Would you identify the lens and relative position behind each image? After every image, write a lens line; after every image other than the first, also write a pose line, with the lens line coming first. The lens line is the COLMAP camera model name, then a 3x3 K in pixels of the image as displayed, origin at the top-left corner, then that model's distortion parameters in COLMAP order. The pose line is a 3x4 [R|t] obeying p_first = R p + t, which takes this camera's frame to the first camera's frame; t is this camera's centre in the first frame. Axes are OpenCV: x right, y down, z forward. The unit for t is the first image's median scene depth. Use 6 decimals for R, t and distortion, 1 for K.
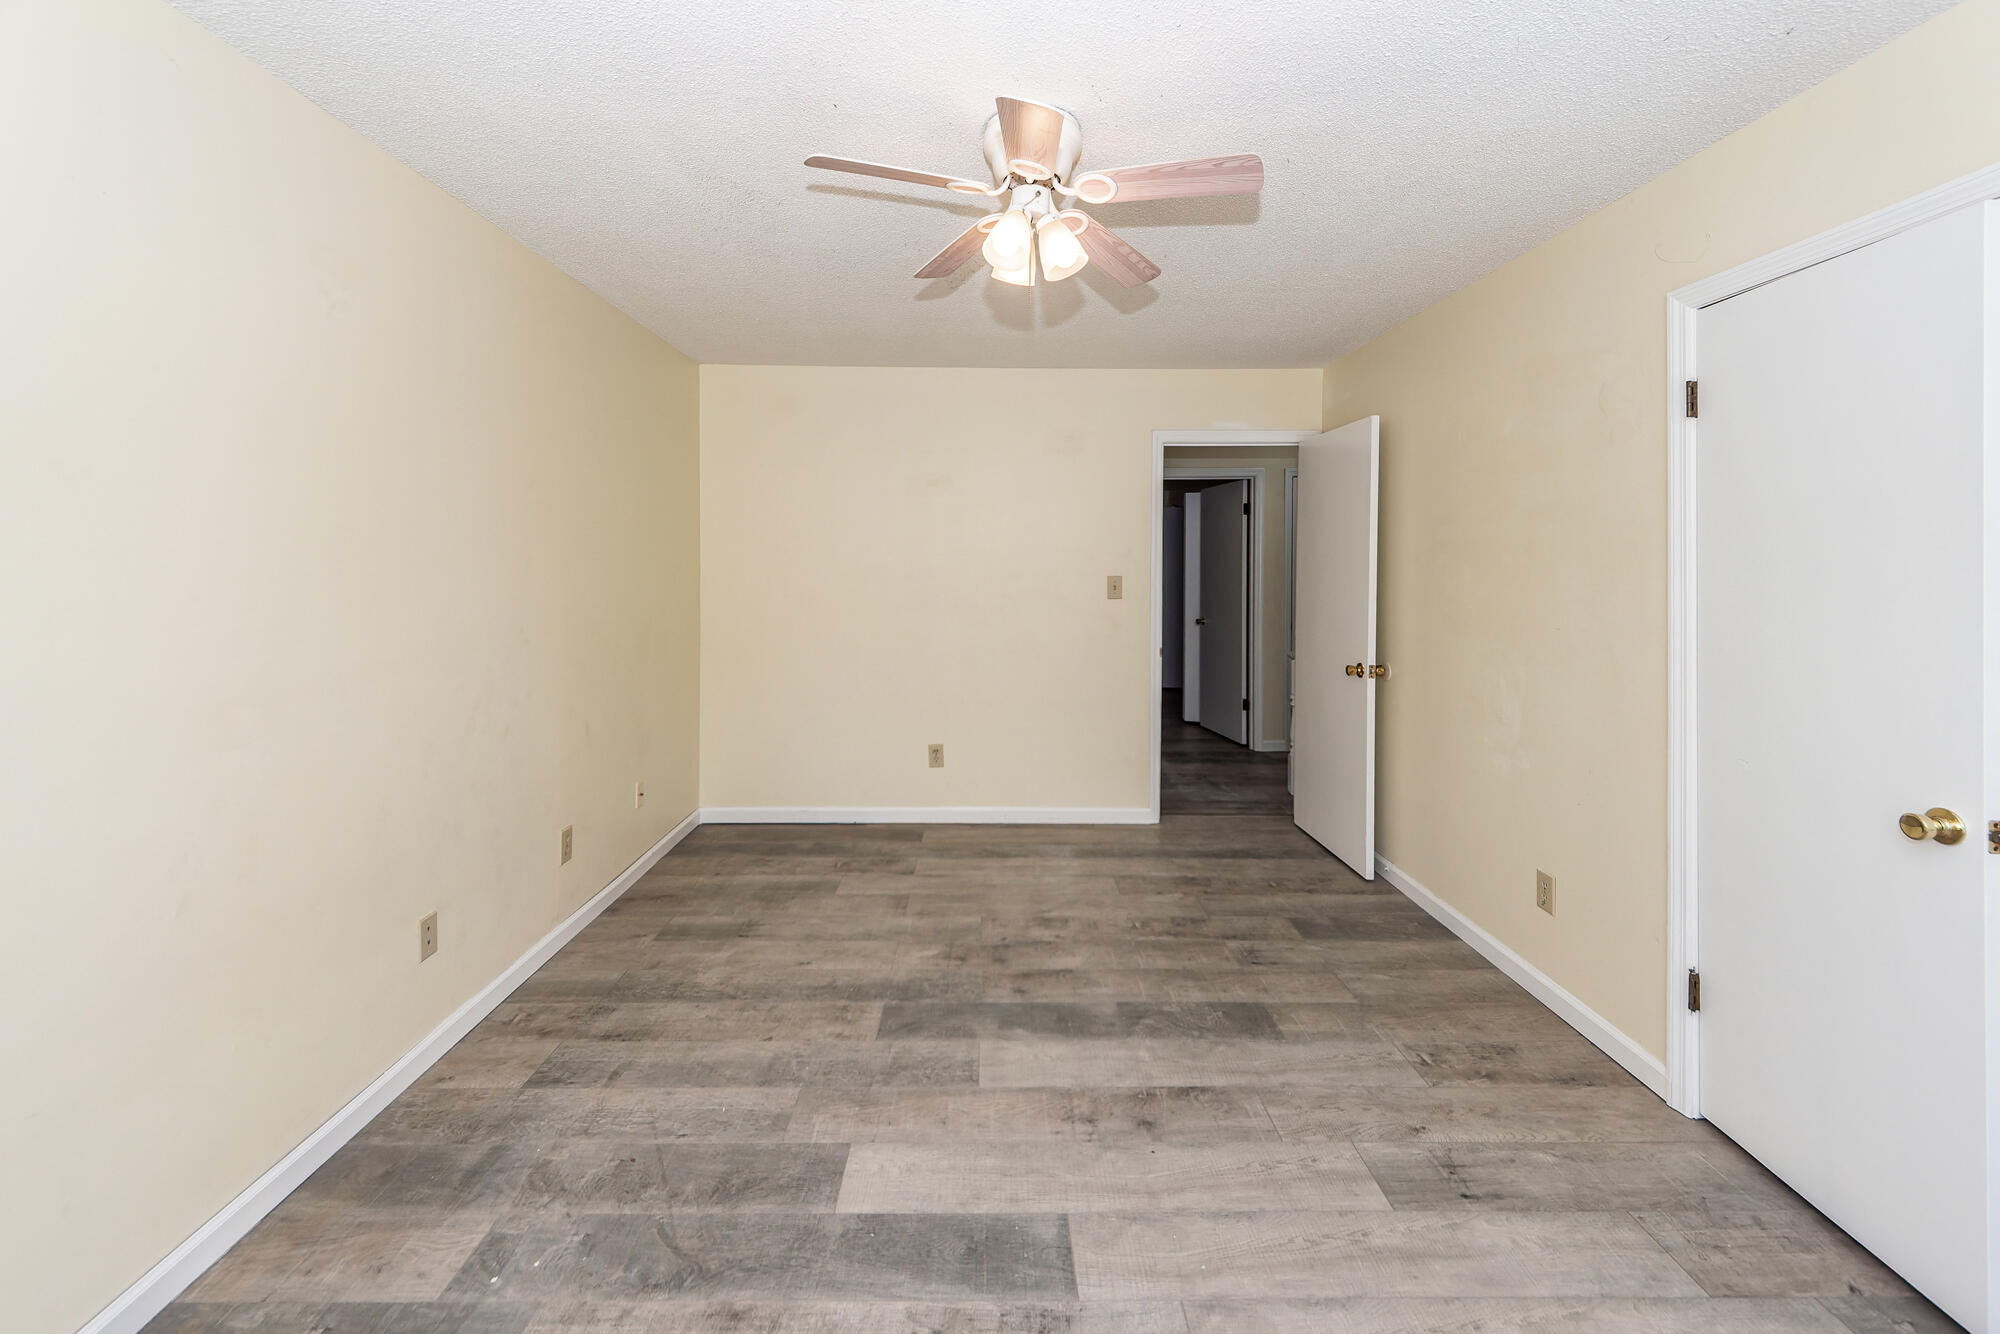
lens RADIAL K [[763.9, 0, 1000.0], [0, 763.9, 667.0], [0, 0, 1]] dist [-0.000045, -0.011306]
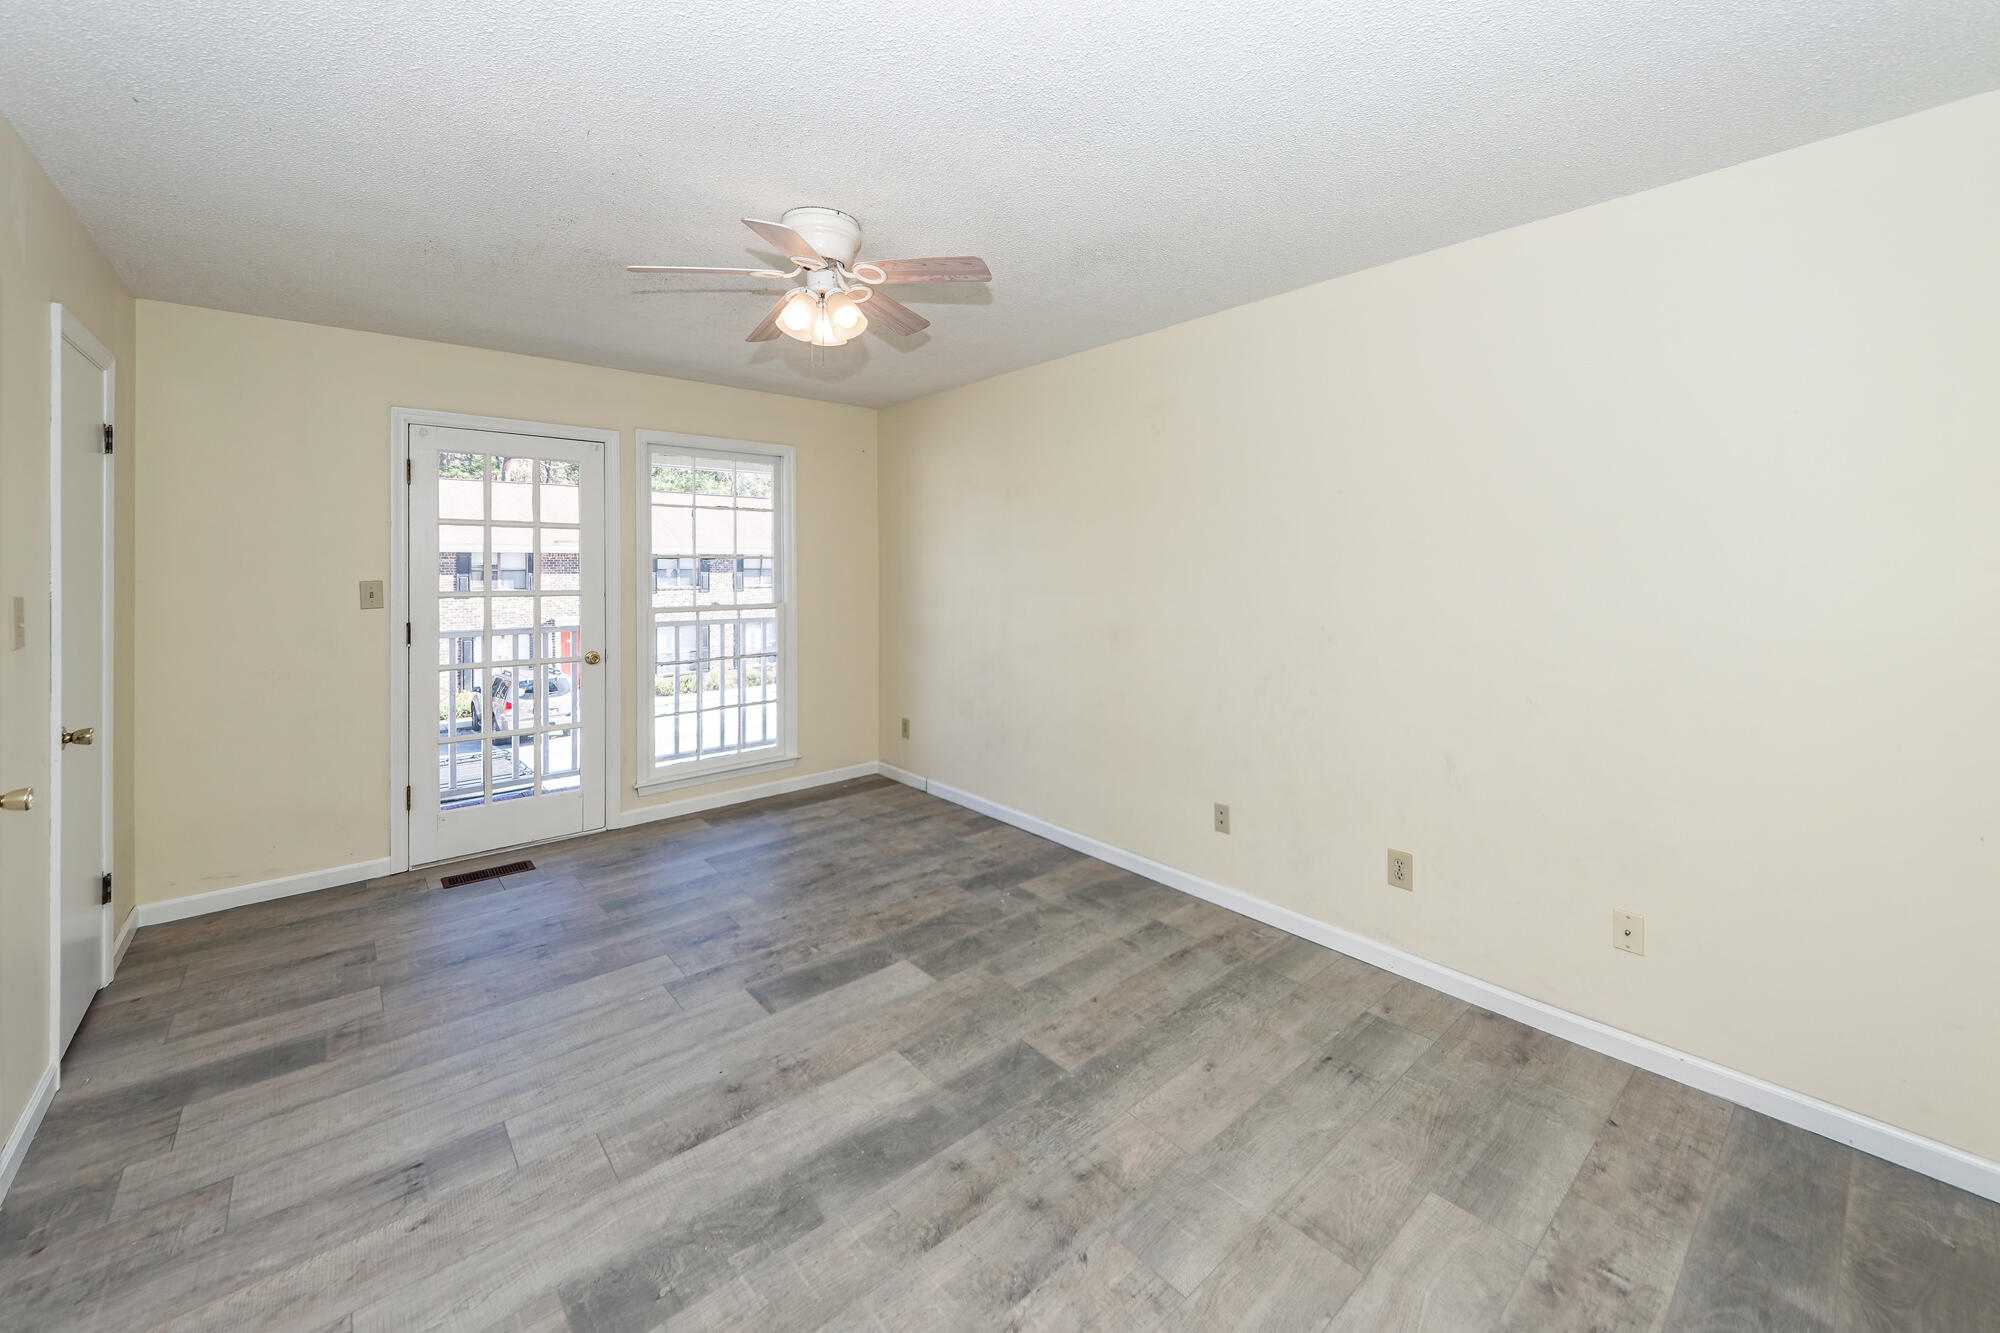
lens RADIAL K [[763.9, 0, 1000.0], [0, 763.9, 666.5], [0, 0, 1]] dist [-0.000045, -0.011306]
pose [[-0.766811, 0.080402, -0.636818, 0.484878], [-0.088599, 0.969369, 0.229074, -0.226757], [0.635729, 0.232078, -0.736198, 1.701498]]
